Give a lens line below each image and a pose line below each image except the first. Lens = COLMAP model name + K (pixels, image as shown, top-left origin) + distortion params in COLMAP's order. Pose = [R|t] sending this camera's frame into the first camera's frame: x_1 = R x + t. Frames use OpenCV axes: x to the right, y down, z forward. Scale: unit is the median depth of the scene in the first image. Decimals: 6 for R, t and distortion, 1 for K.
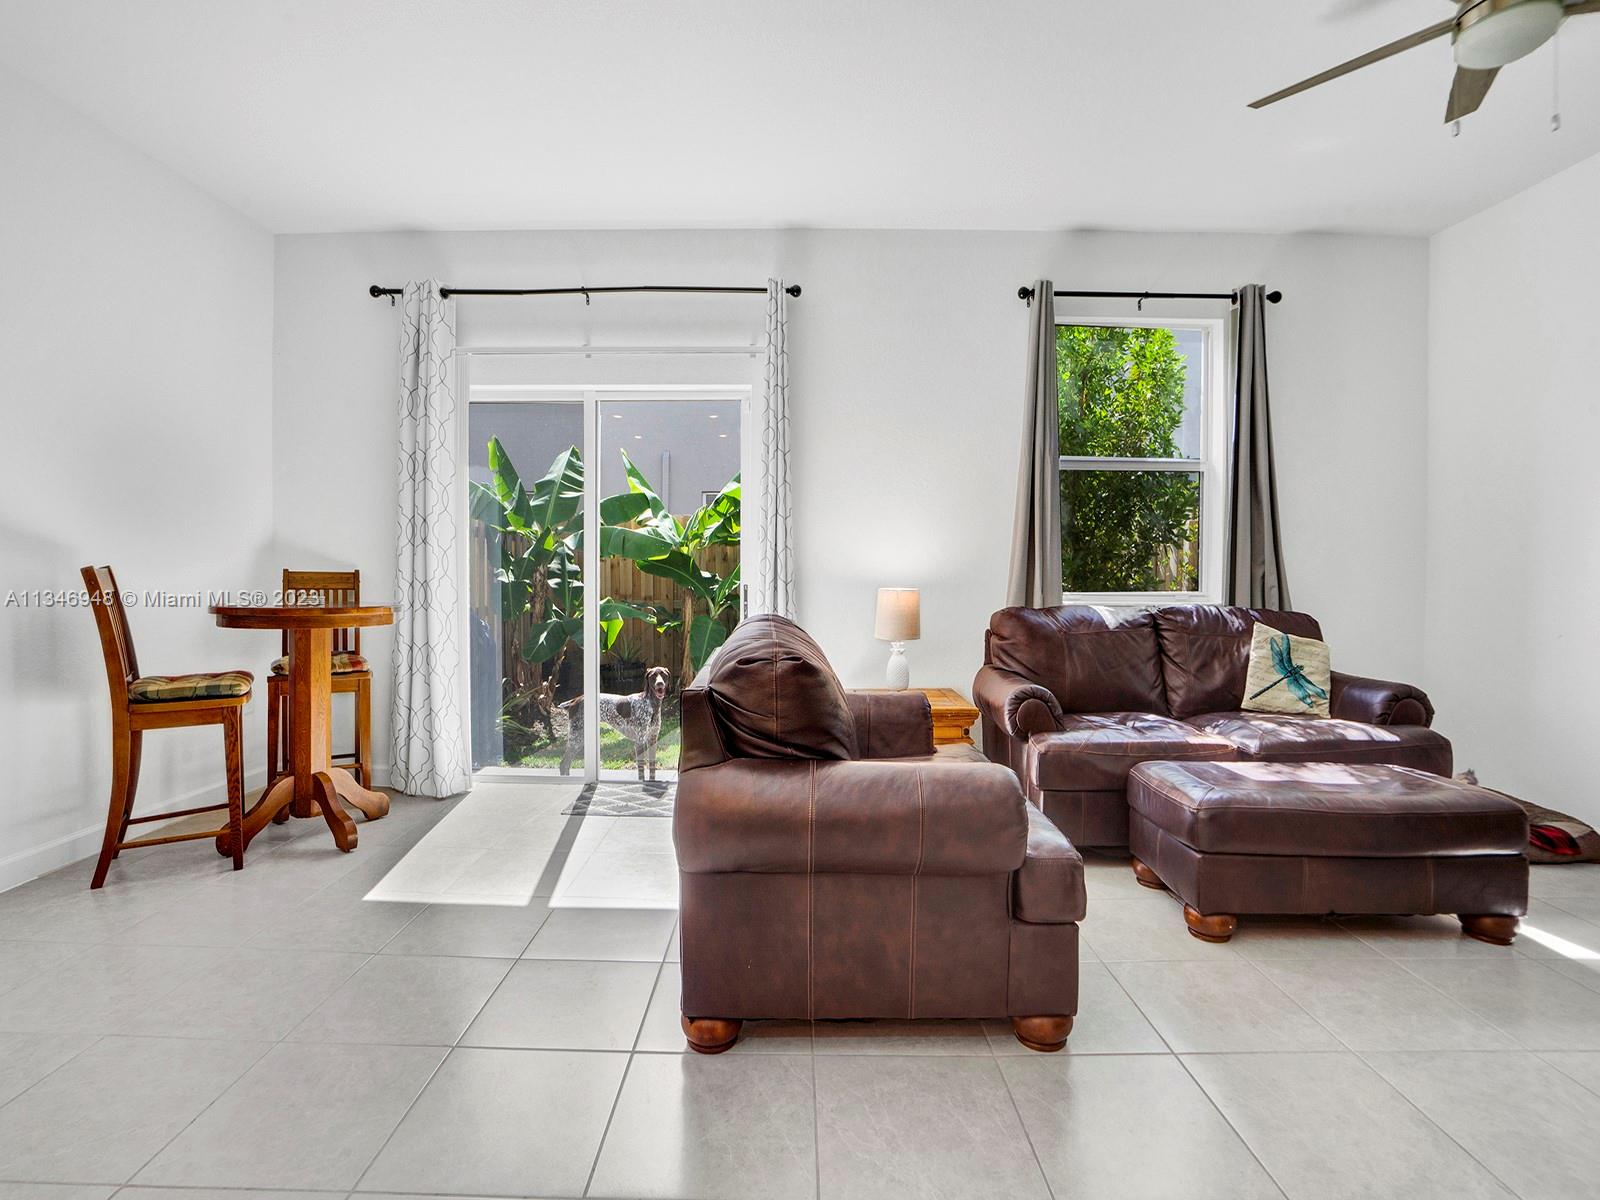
lens RADIAL K [[752.6, 0, 781.6], [0, 752.6, 577.2], [0, 0, 1]] dist [-0.031756, 0.006376]
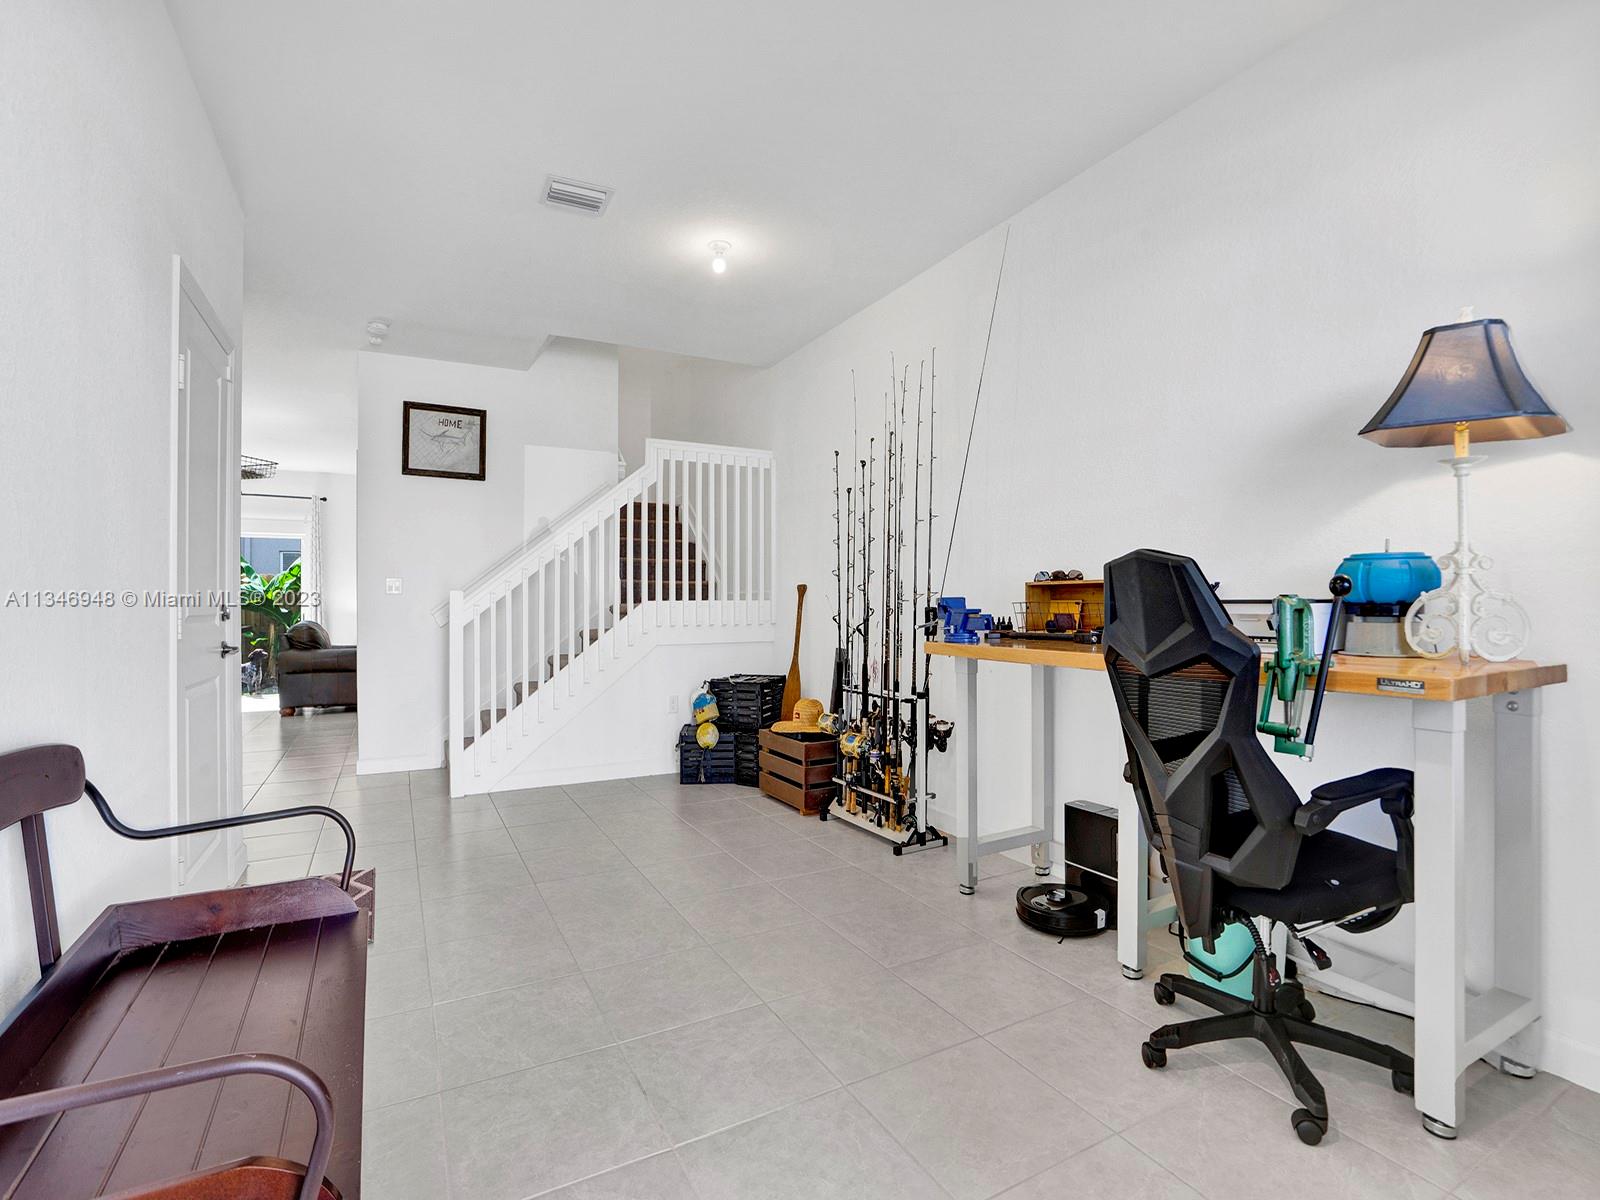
lens RADIAL K [[752.6, 0, 806.5], [0, 752.6, 602.0], [0, 0, 1]] dist [-0.031756, 0.006376]
pose [[0.869702, -0.012966, 0.493406, 0.195214], [0.020976, 0.999723, -0.010703, 0.039851], [-0.493131, 0.019658, 0.869733, -2.049986]]
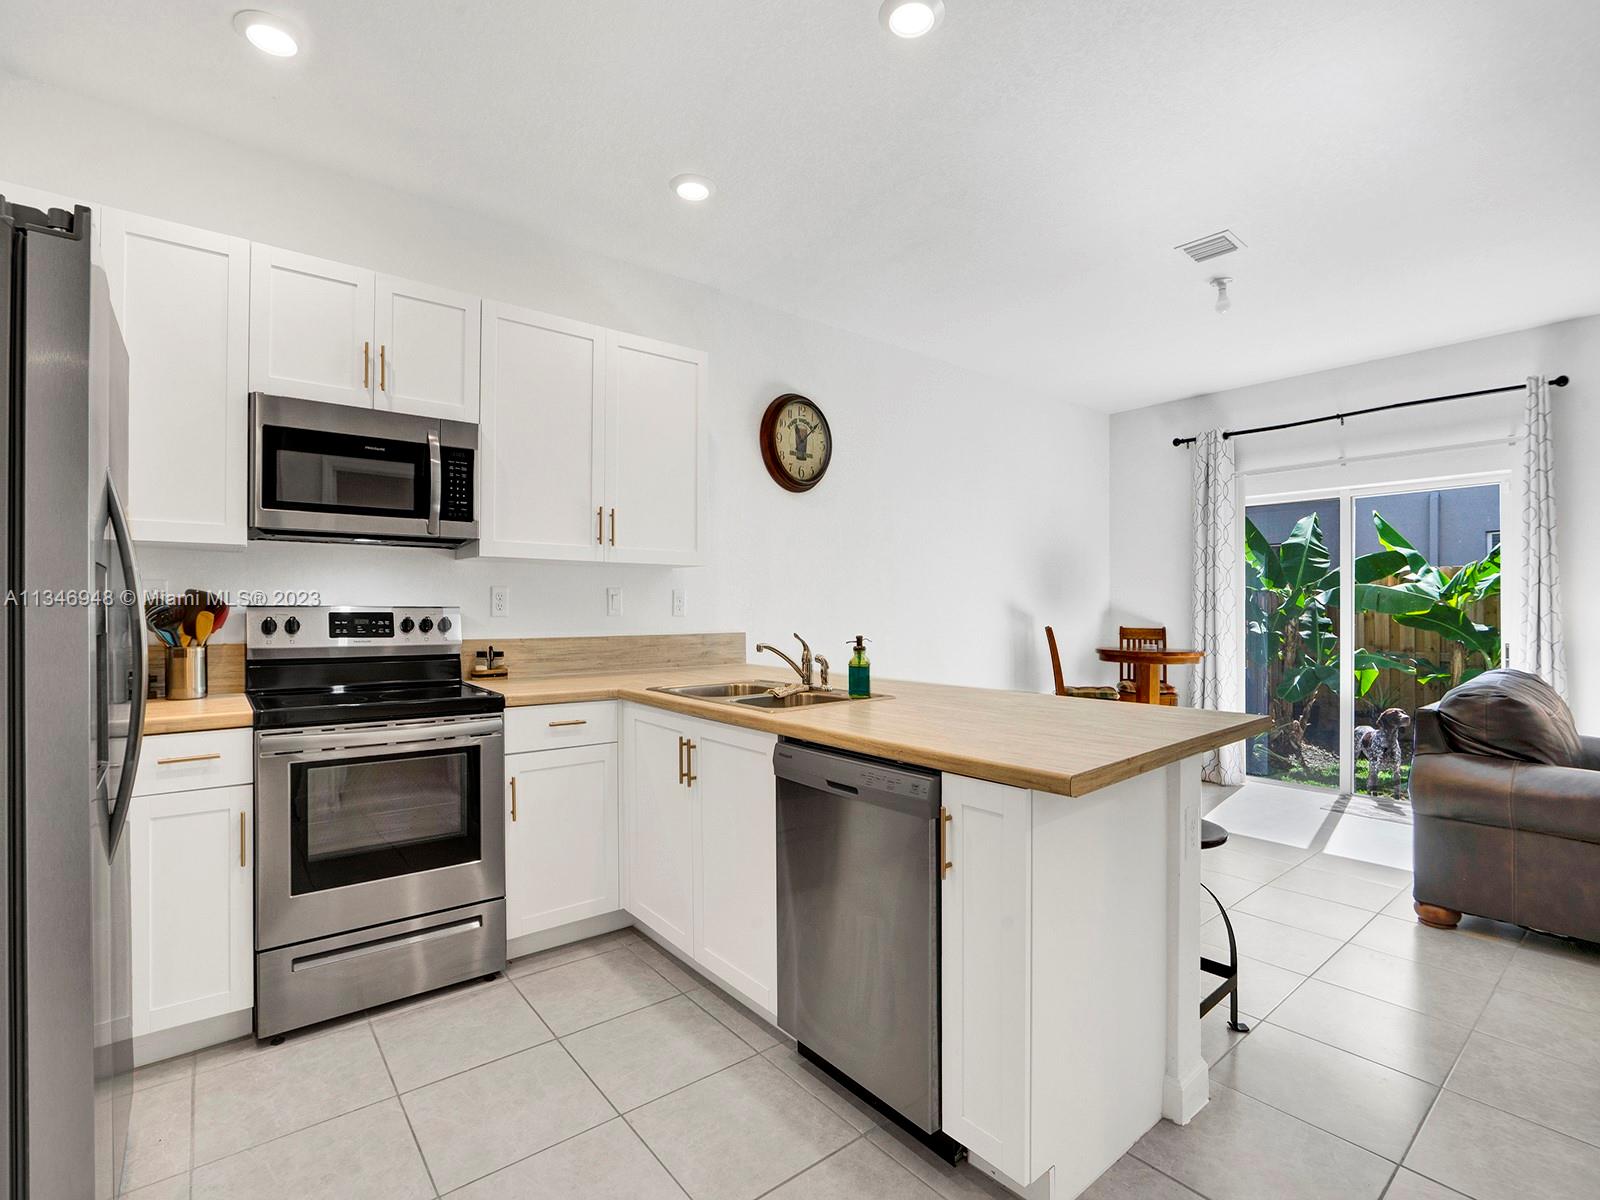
lens RADIAL K [[752.6, 0, 802.7], [0, 752.6, 610.1], [0, 0, 1]] dist [-0.031756, 0.006376]
pose [[0.644262, -0.004926, -0.764789, 0.119424], [-0.004255, 0.999941, -0.010026, -0.025737], [0.764793, 0.009713, 0.644203, -0.547234]]
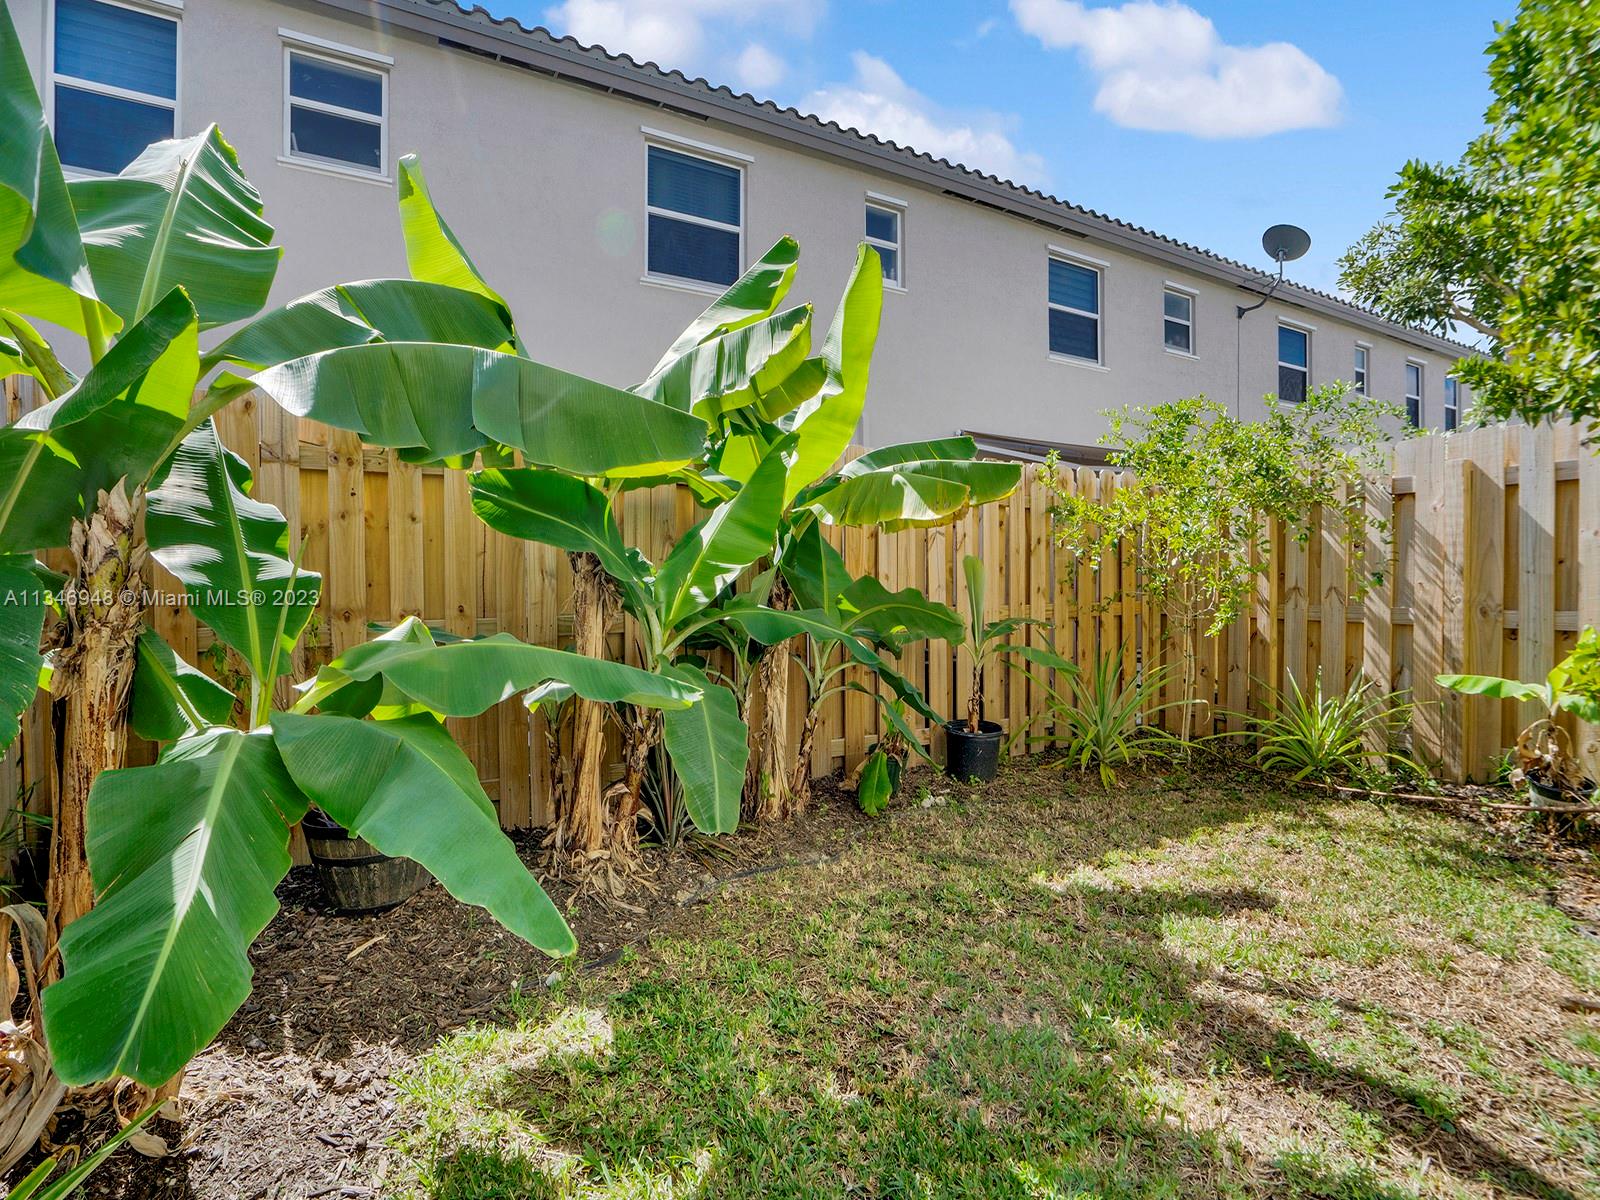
lens RADIAL K [[752.6, 0, 777.2], [0, 752.6, 573.8], [0, 0, 1]] dist [-0.031756, 0.006376]
pose [[0.870721, -0.010090, 0.491673, -0.444913], [0.015858, 0.999846, -0.007565, 0.026481], [-0.491521, 0.014384, 0.870747, 1.227789]]
